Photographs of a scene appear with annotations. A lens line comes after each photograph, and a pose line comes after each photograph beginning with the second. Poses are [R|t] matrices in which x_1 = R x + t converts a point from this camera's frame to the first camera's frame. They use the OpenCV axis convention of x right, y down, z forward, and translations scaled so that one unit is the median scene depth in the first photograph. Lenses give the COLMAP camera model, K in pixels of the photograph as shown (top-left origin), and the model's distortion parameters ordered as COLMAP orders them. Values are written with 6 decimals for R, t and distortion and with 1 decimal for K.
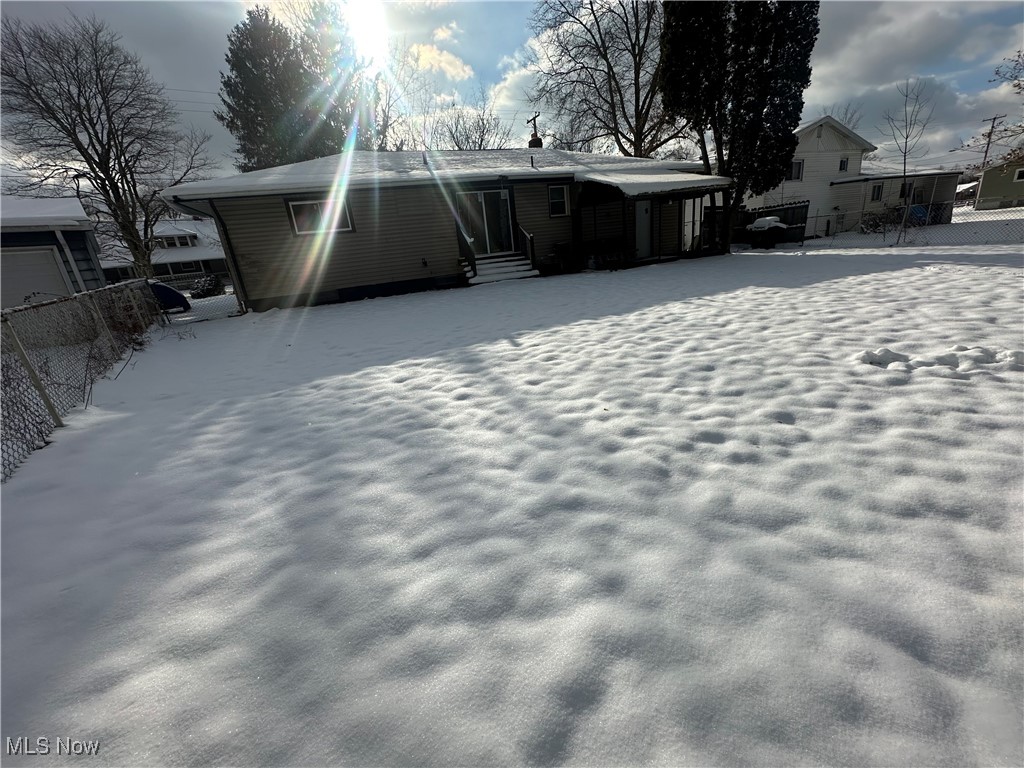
lens RADIAL K [[412.9, 0, 512.0], [0, 412.9, 384.0], [0, 0, 1]] dist [-0.001305, 0.000082]
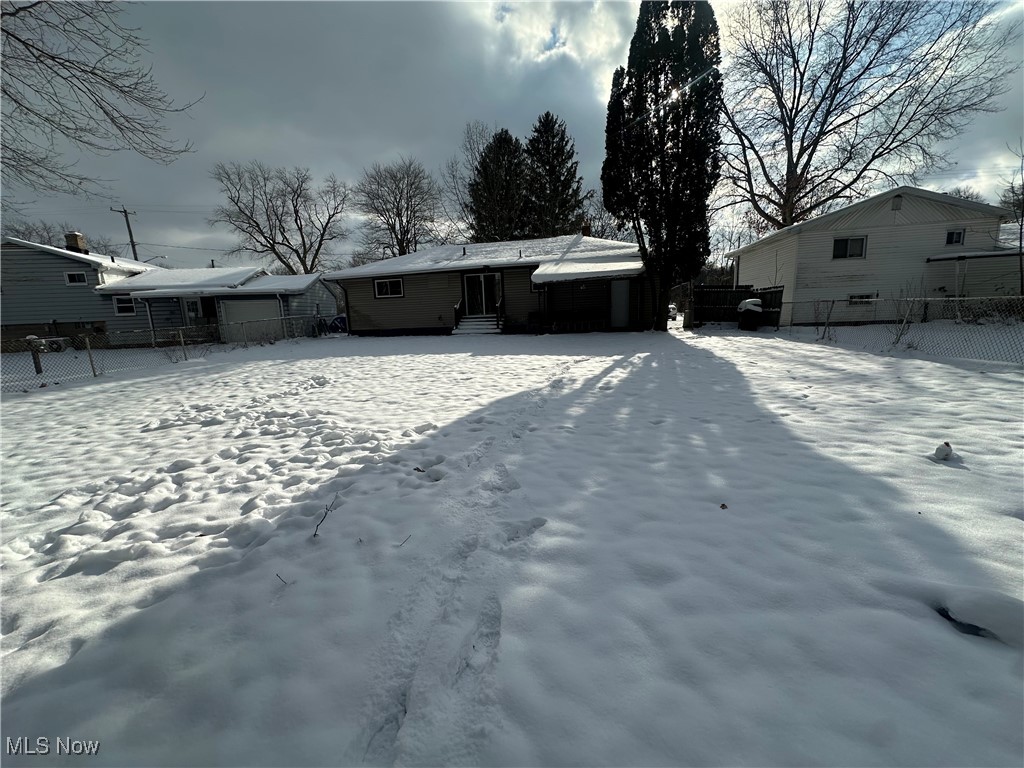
lens RADIAL K [[412.9, 0, 512.0], [0, 412.9, 384.0], [0, 0, 1]] dist [-0.001305, 0.000082]
pose [[0.817726, 0.171501, -0.549465, 0.754551], [-0.221303, 0.974883, -0.025065, -0.056131], [0.531365, 0.142095, 0.835141, -0.107759]]
